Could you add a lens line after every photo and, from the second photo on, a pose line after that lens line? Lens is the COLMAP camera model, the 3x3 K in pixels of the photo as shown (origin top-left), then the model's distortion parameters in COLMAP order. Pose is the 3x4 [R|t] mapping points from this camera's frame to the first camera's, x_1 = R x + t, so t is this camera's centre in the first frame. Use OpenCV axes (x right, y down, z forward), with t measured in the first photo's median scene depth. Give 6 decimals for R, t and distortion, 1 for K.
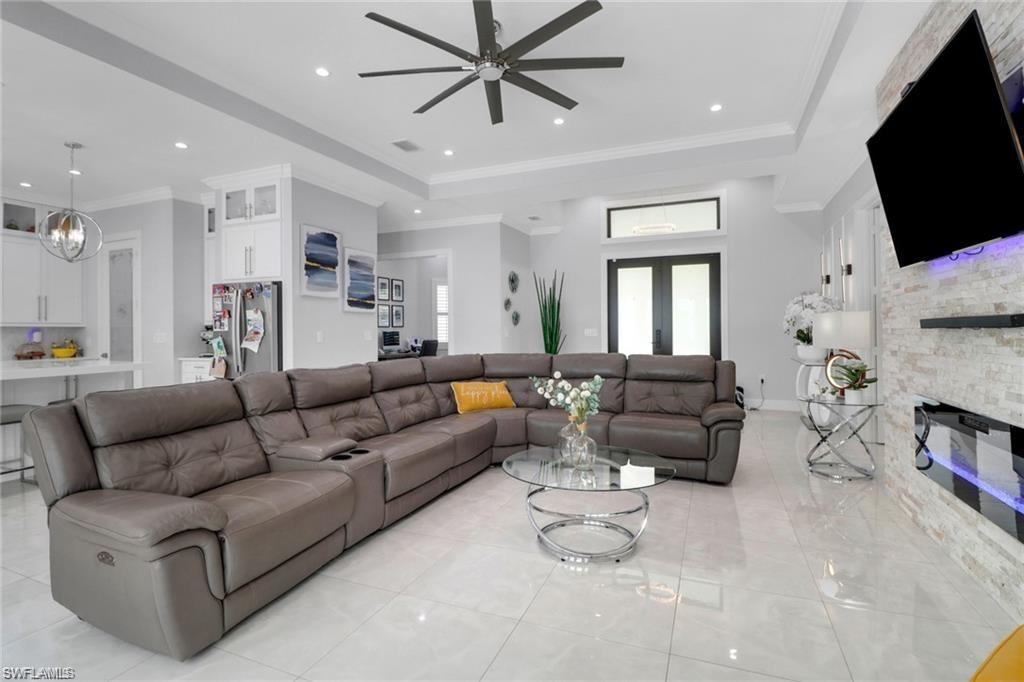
lens RADIAL K [[494.4, 0, 512.1], [0, 494.4, 328.6], [0, 0, 1]] dist [0.004355, -0.015163]
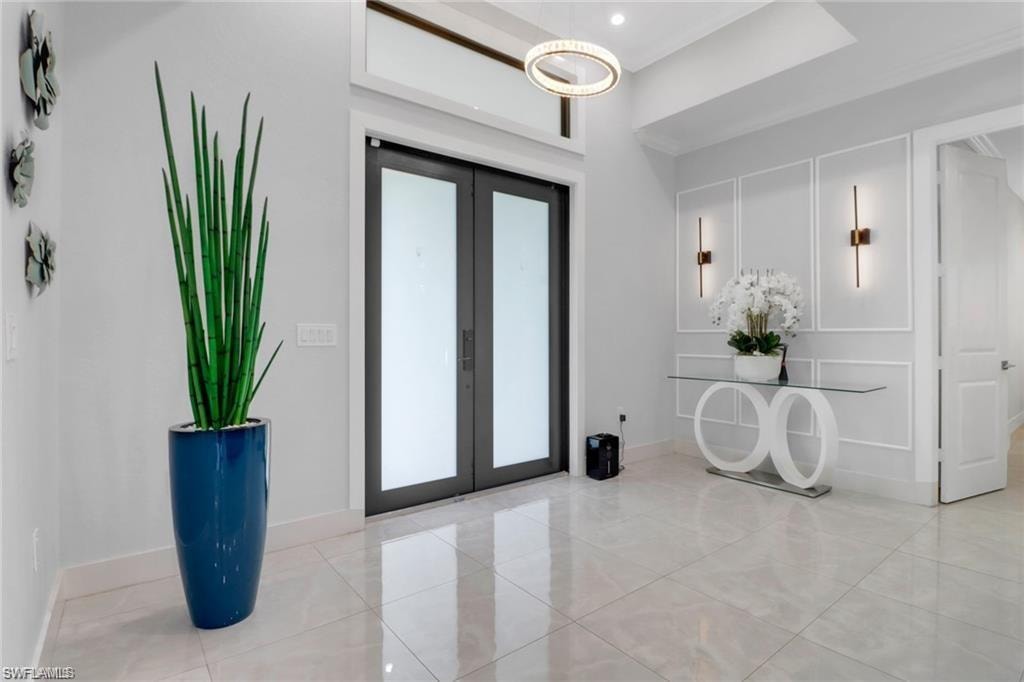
lens RADIAL K [[495.4, 0, 512.0], [0, 495.4, 341.0], [0, 0, 1]] dist [-0.023212, -0.000515]
pose [[0.492163, -0.002504, 0.870500, -0.071657], [-0.004091, 0.999978, 0.005189, 0.010589], [-0.870494, -0.006115, 0.492142, 0.778605]]
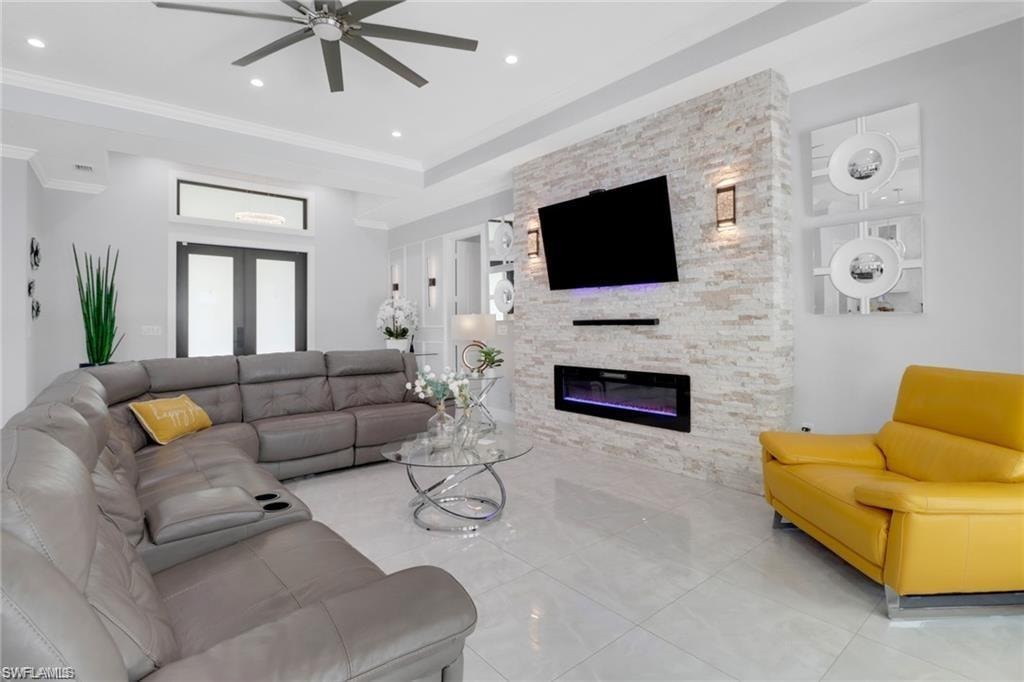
lens RADIAL K [[494.4, 0, 512.1], [0, 494.4, 328.6], [0, 0, 1]] dist [0.004355, -0.015163]
pose [[0.465249, -0.000848, 0.885180, -0.291174], [-0.001872, 0.999996, 0.001942, 0.002411], [-0.885178, -0.002560, 0.465246, 0.136114]]
